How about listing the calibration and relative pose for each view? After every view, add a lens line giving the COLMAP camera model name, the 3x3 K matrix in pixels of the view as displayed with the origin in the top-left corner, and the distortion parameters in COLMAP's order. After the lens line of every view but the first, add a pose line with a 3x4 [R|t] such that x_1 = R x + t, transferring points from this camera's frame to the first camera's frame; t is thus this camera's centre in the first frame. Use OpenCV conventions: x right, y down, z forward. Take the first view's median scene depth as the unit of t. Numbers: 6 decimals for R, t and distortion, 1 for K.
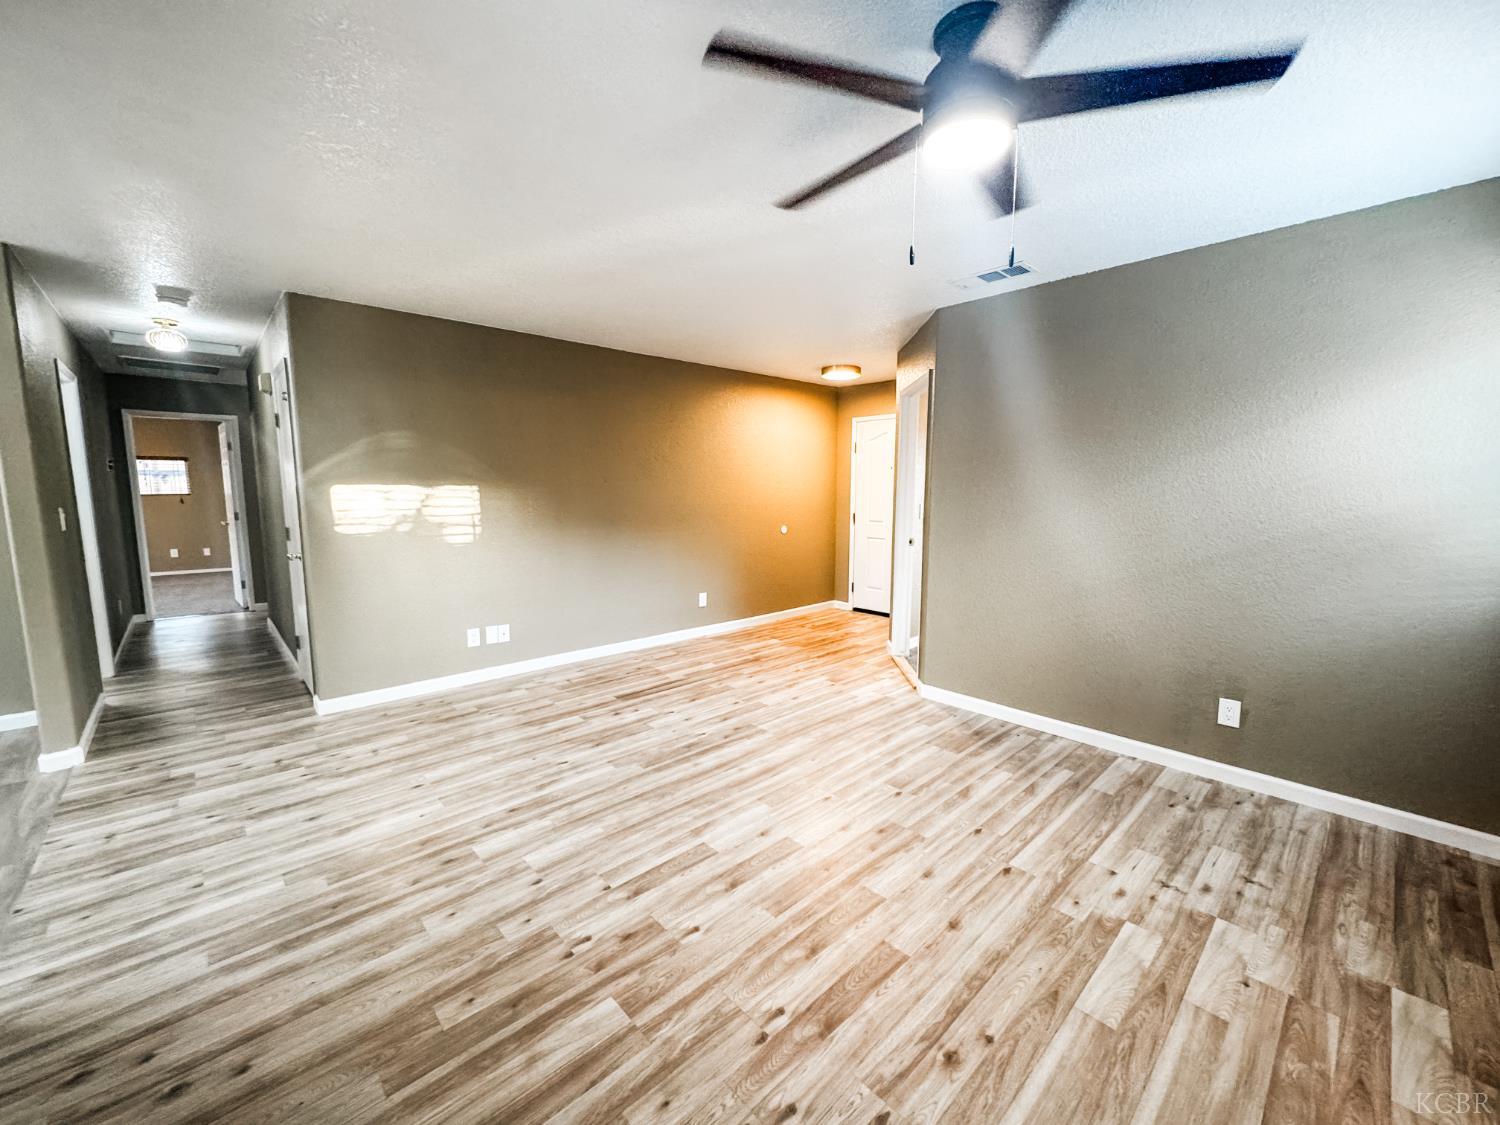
lens RADIAL K [[599.9, 0, 749.3], [0, 599.9, 562.4], [0, 0, 1]] dist [-0.003308, -0.000063]
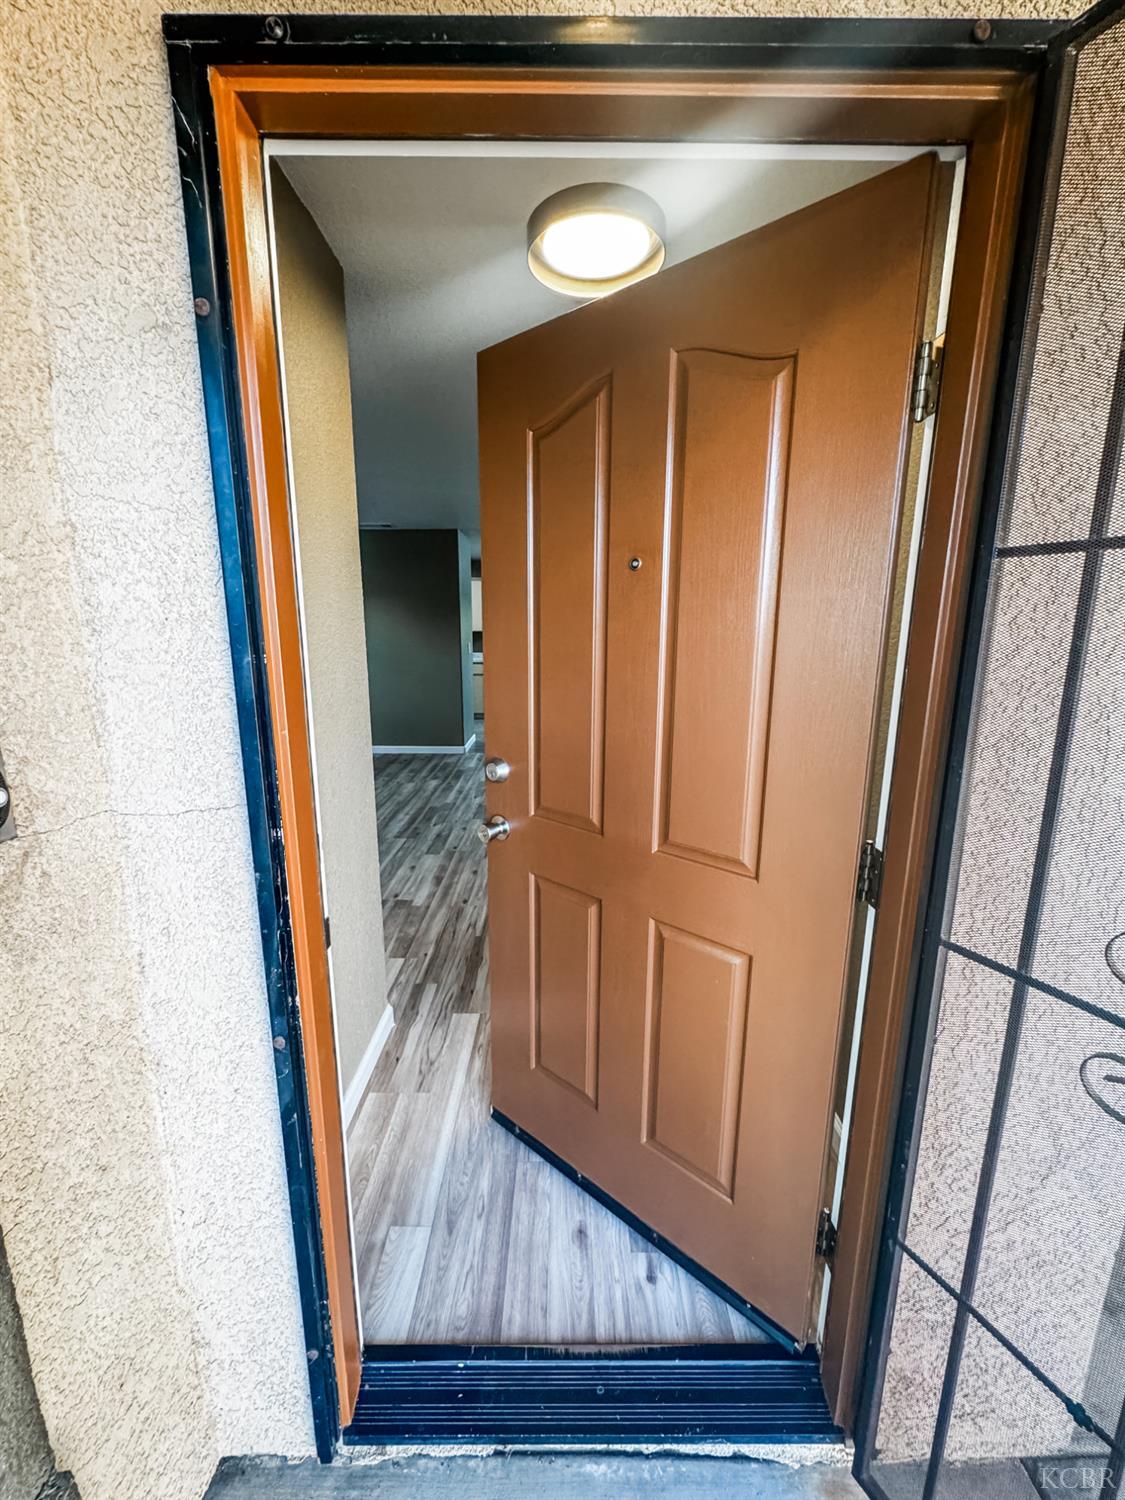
lens RADIAL K [[599.9, 0, 562.2], [0, 599.9, 750.9], [0, 0, 1]] dist [-0.003308, -0.000063]
pose [[-0.684289, 0.144081, -0.714835, 0.821953], [-0.096982, 0.953596, 0.285044, -0.345833], [0.722733, 0.264379, -0.638561, 2.529651]]
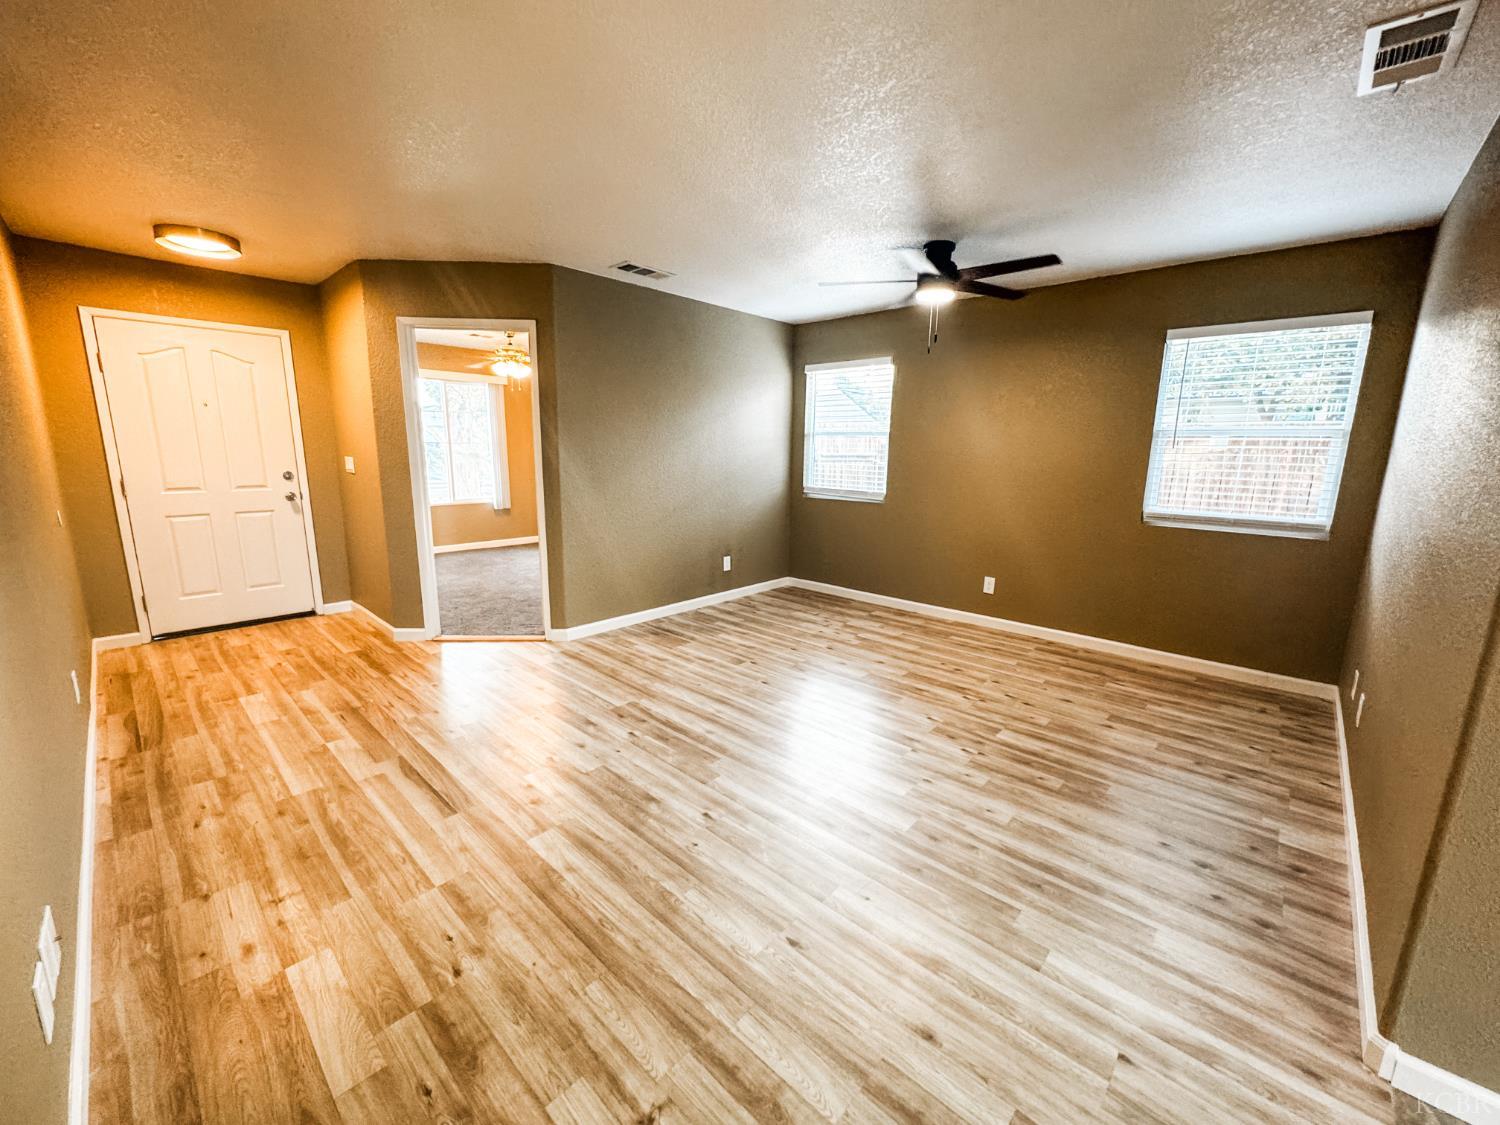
lens RADIAL K [[599.9, 0, 752.9], [0, 599.9, 560.0], [0, 0, 1]] dist [-0.003308, -0.000063]
pose [[-0.079433, -0.189120, 0.978736, -1.111178], [0.106977, 0.974551, 0.196993, -0.131739], [-0.991083, 0.120350, -0.057180, 1.069897]]
